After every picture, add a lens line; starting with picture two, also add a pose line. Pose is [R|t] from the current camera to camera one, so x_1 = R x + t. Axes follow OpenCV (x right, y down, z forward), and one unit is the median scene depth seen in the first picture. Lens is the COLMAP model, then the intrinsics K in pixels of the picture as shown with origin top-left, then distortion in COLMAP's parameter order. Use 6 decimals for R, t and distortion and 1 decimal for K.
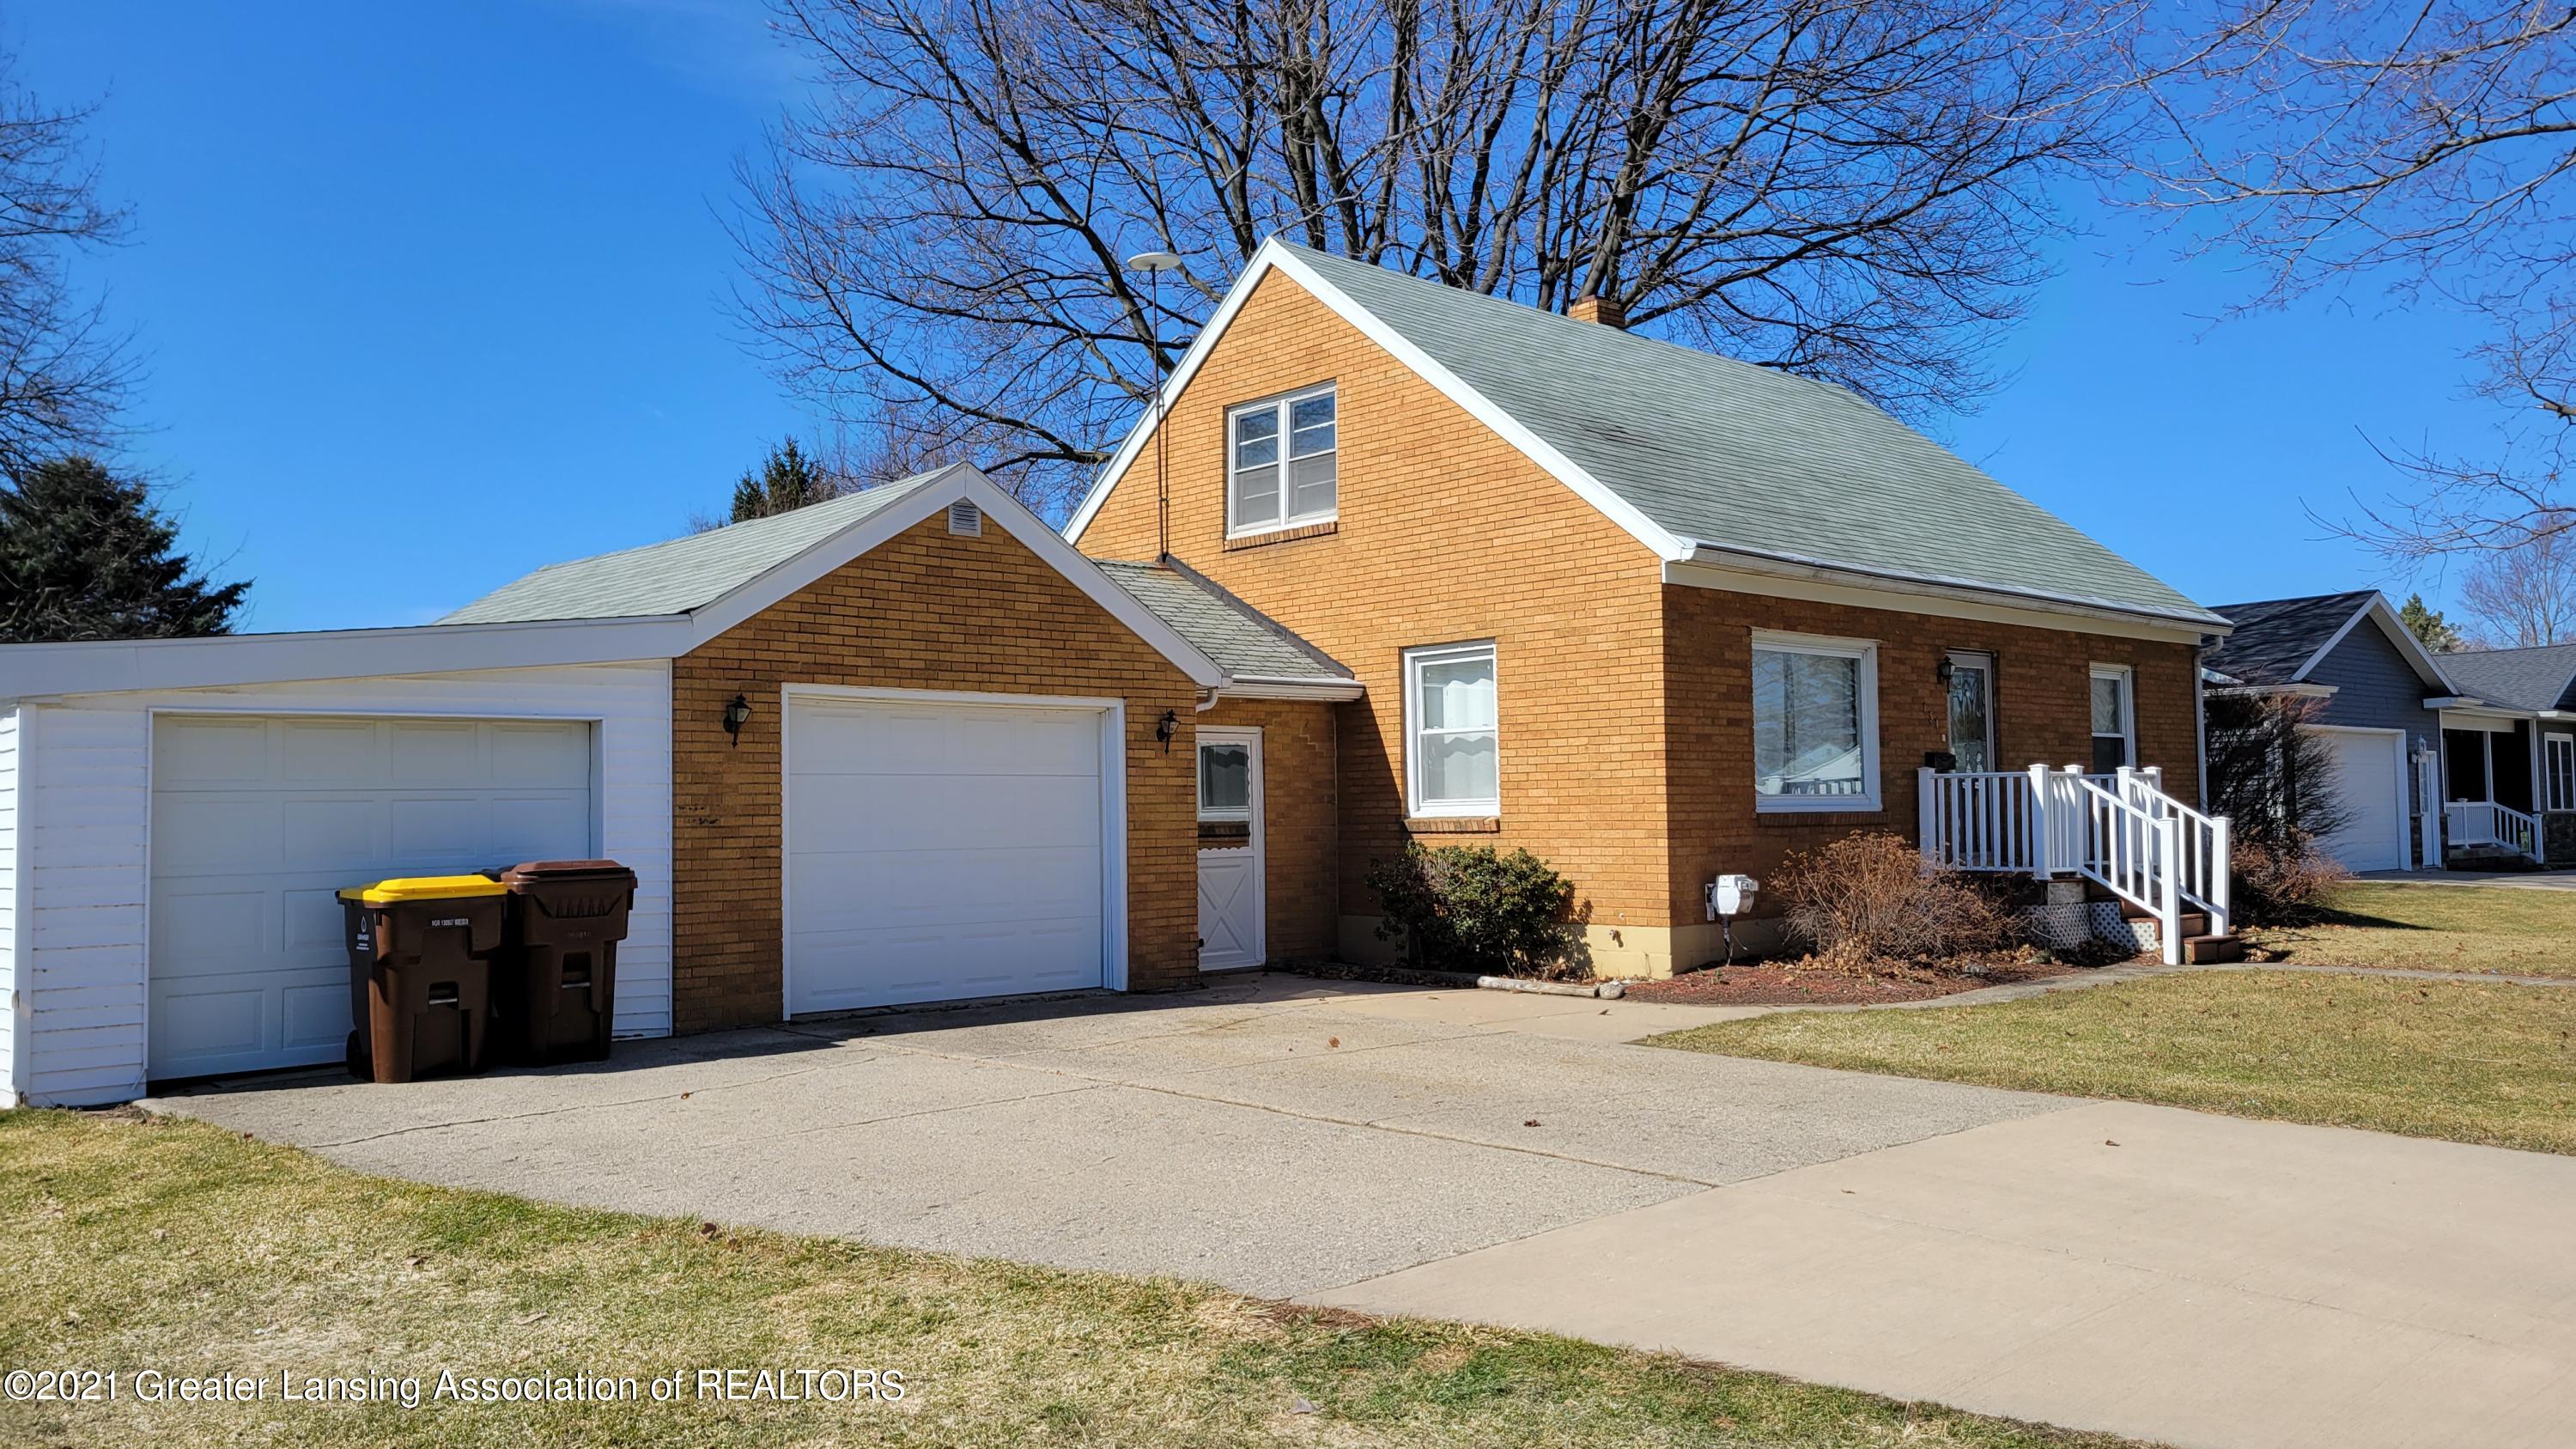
lens RADIAL K [[1916.0, 0, 1288.1], [0, 1916.0, 726.6], [0, 0, 1]] dist [0.001140, 0.000410]
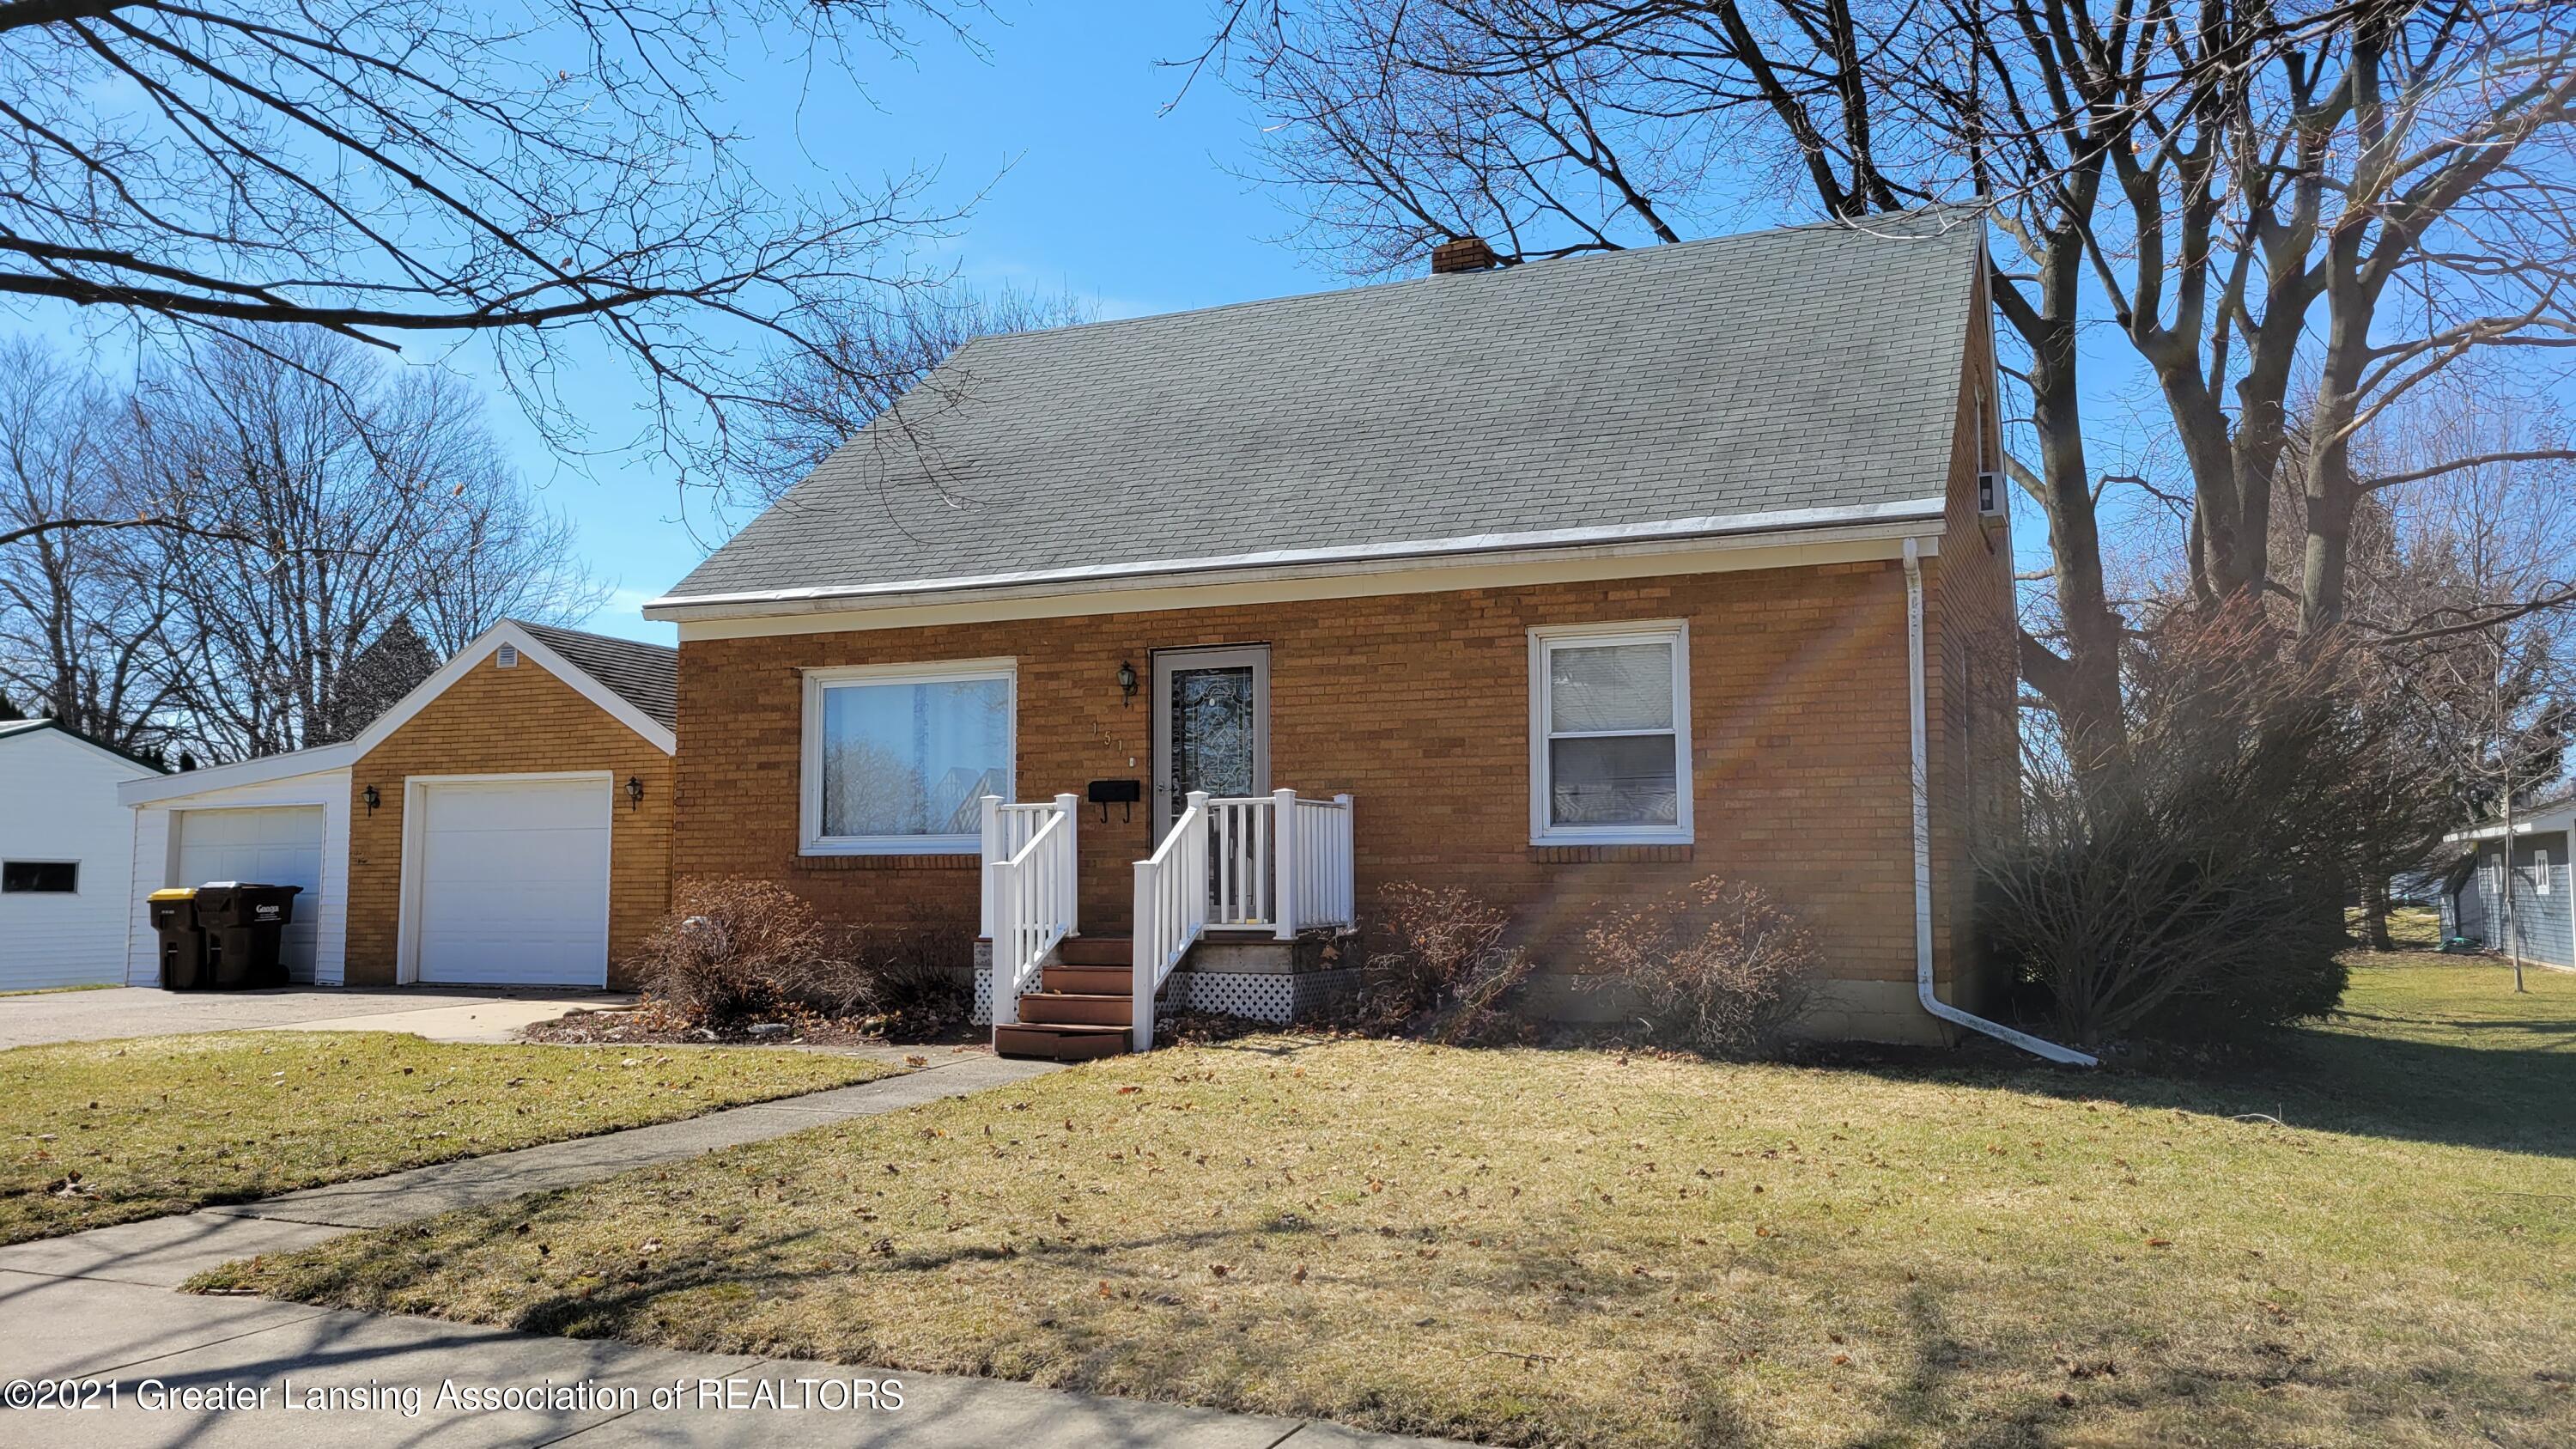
lens RADIAL K [[1916.0, 0, 1288.5], [0, 1916.0, 719.6], [0, 0, 1]] dist [0.001140, 0.000410]
pose [[0.419017, -0.064293, -0.905699, 1.291216], [0.042328, 0.997789, -0.051247, 0.037608], [0.906991, -0.016863, 0.420812, 0.842969]]
